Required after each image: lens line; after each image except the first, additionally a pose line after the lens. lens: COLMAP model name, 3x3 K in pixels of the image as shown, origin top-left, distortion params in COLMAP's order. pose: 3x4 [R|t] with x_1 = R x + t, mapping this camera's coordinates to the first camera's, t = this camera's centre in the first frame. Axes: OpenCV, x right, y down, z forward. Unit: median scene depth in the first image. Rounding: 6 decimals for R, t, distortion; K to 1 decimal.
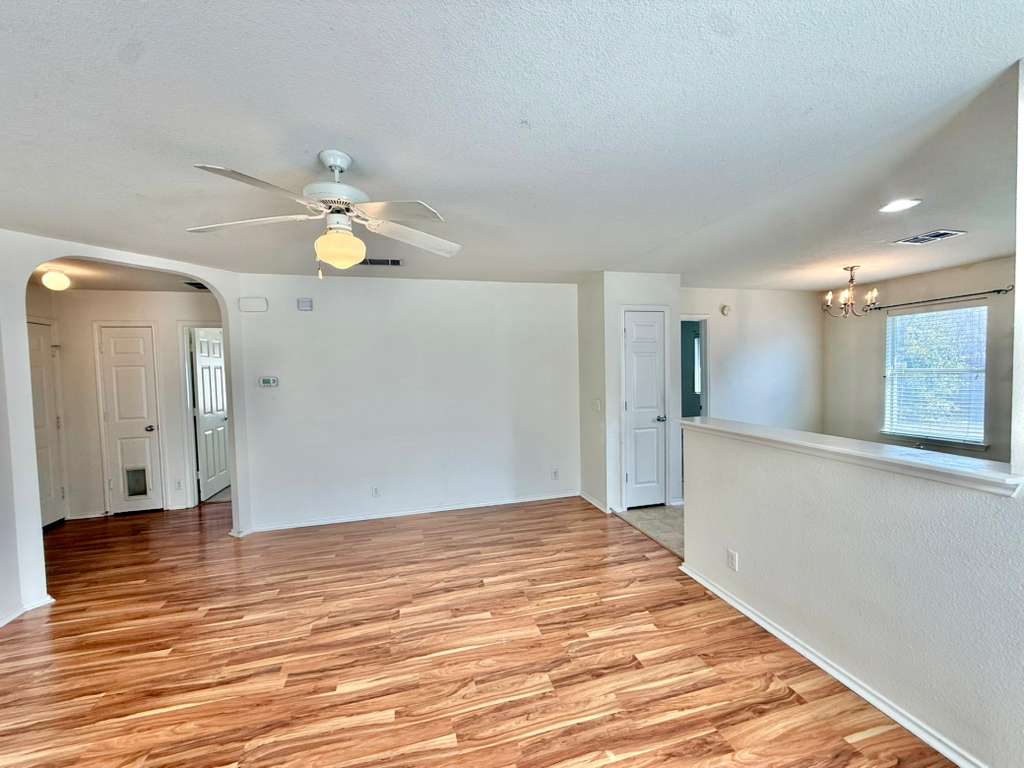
lens RADIAL K [[408.2, 0, 510.7], [0, 408.2, 385.9], [0, 0, 1]] dist [0.000044, -0.000018]
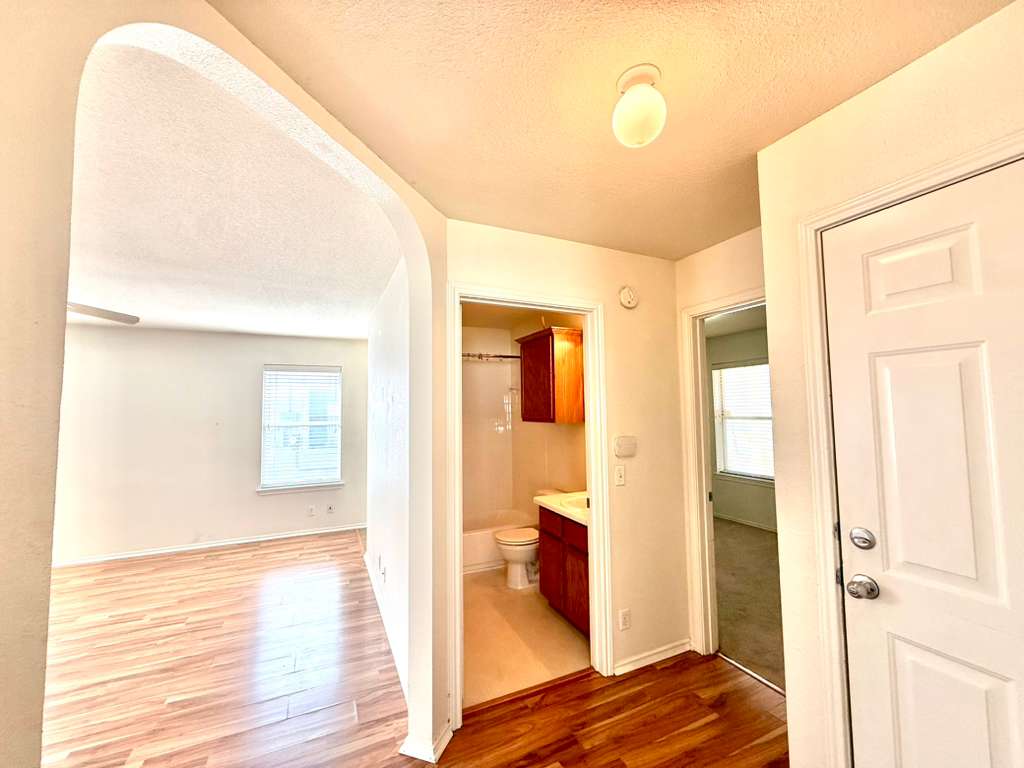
lens RADIAL K [[408.2, 0, 510.7], [0, 408.2, 385.9], [0, 0, 1]] dist [0.000044, -0.000018]
pose [[-0.986256, 0.028486, -0.162752, -1.301392], [0.031152, 0.999419, -0.013856, -0.045069], [0.162263, -0.018736, -0.986570, 1.816752]]
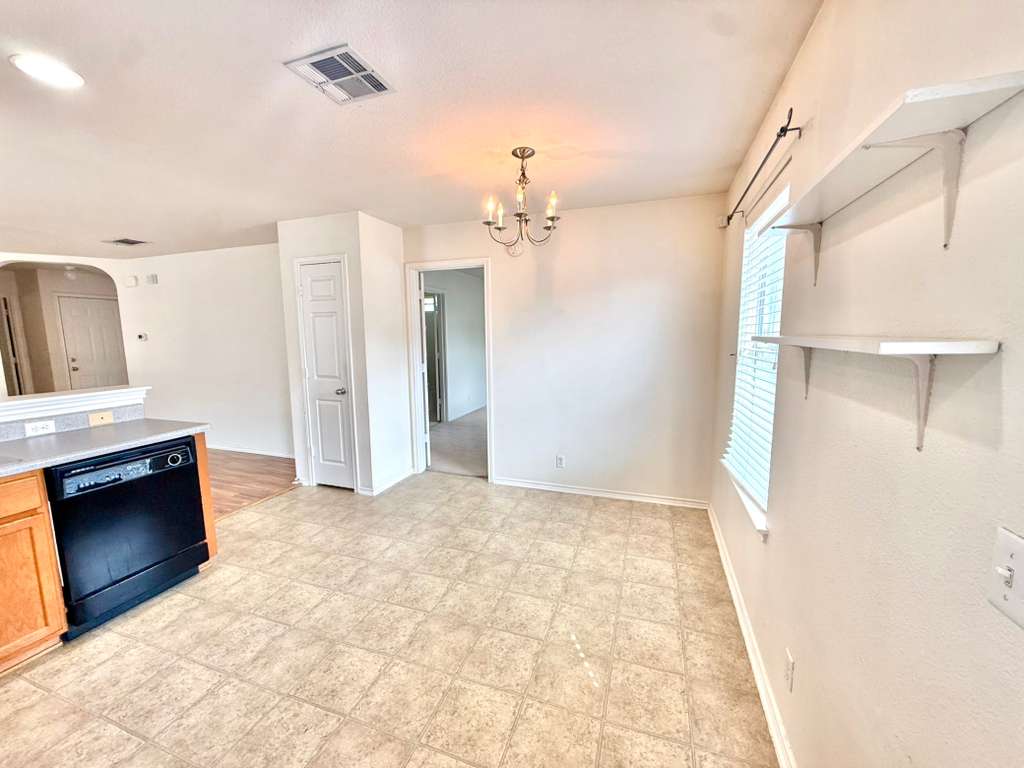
lens RADIAL K [[408.2, 0, 510.7], [0, 408.2, 385.9], [0, 0, 1]] dist [0.000044, -0.000018]
pose [[0.821577, 0.089123, -0.563088, 1.910333], [-0.033227, 0.993512, 0.108768, -0.057720], [0.569128, -0.070651, 0.819208, 0.850881]]
